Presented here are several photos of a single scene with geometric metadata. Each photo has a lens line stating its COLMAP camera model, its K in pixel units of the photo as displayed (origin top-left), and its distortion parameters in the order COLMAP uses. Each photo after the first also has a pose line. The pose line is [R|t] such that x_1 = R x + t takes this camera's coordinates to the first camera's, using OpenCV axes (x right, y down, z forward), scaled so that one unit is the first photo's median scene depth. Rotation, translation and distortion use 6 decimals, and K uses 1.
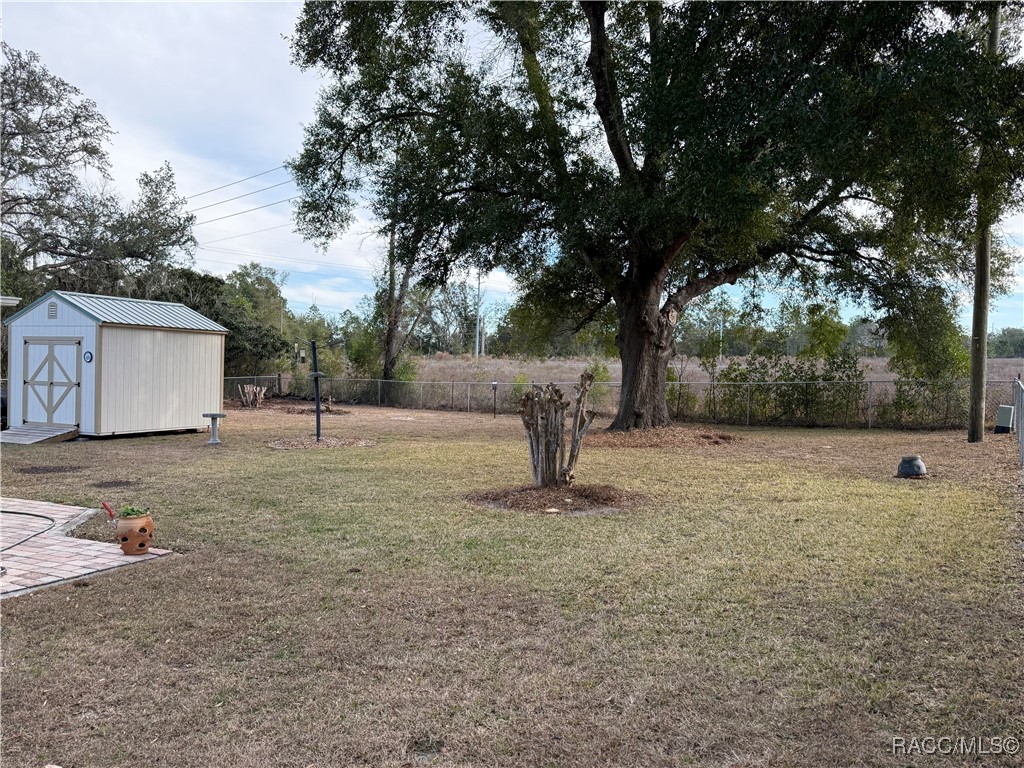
lens RADIAL K [[776.0, 0, 513.4], [0, 776.0, 390.6], [0, 0, 1]] dist [0.069400, -0.117757]
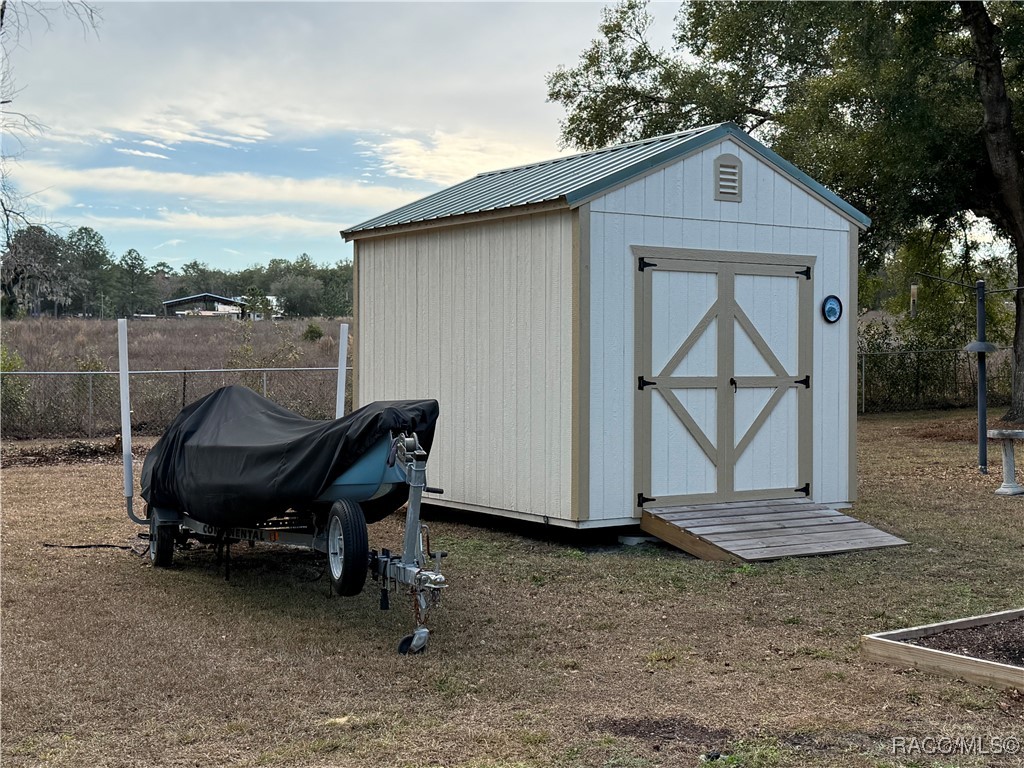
lens RADIAL K [[1435.6, 0, 512.0], [0, 1435.6, 384.0], [0, 0, 1]] dist [0.077624, 0.059151]
pose [[0.517090, -0.036885, 0.855136, -1.129019], [0.033016, 0.999187, 0.023134, -0.025074], [-0.855294, 0.016271, 0.517887, 0.695948]]
